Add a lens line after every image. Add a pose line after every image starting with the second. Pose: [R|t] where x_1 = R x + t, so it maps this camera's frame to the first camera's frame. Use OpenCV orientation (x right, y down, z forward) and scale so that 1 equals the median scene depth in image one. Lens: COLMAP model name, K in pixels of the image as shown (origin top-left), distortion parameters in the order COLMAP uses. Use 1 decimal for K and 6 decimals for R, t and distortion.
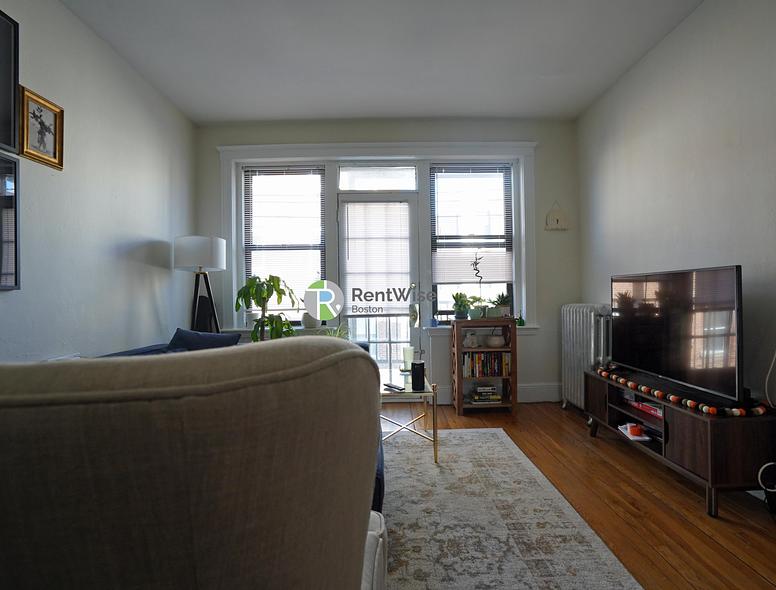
lens RADIAL K [[413.4, 0, 386.8], [0, 413.4, 293.1], [0, 0, 1]] dist [-0.055537, 0.022064]
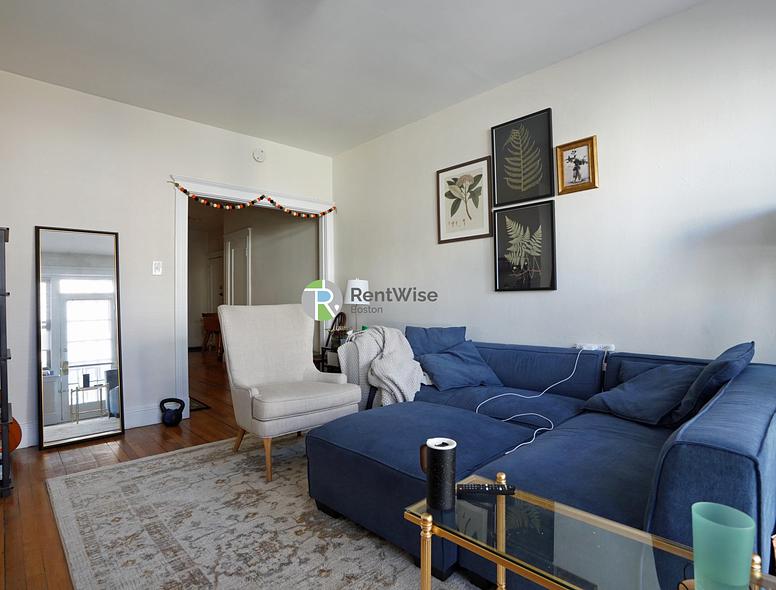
lens RADIAL K [[413.4, 0, 386.8], [0, 413.4, 293.1], [0, 0, 1]] dist [-0.055537, 0.022064]
pose [[-0.724188, 0.011082, -0.689514, 0.289720], [0.021714, 0.999742, -0.006738, 0.000509], [0.689261, -0.019852, -0.724241, 0.878804]]
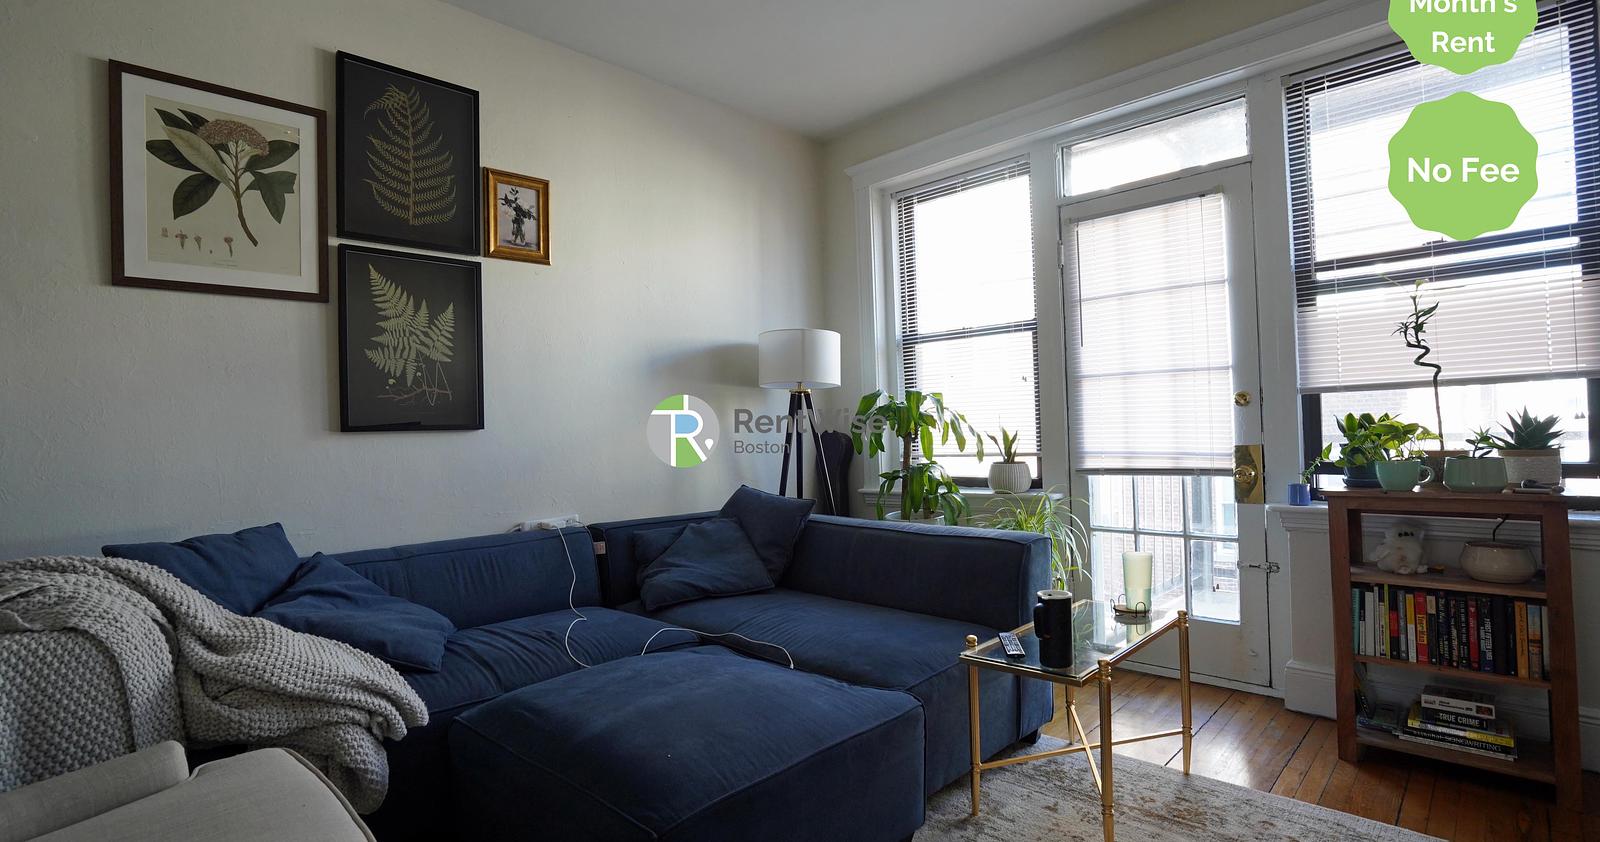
lens RADIAL K [[747.1, 0, 795.7], [0, 747.1, 418.0], [0, 0, 1]] dist [-0.055101, 0.021013]
pose [[0.705686, -0.020279, -0.708235, 0.283763], [0.021017, 0.999750, -0.007685, -0.003200], [0.708213, -0.009462, 0.705935, 0.219308]]
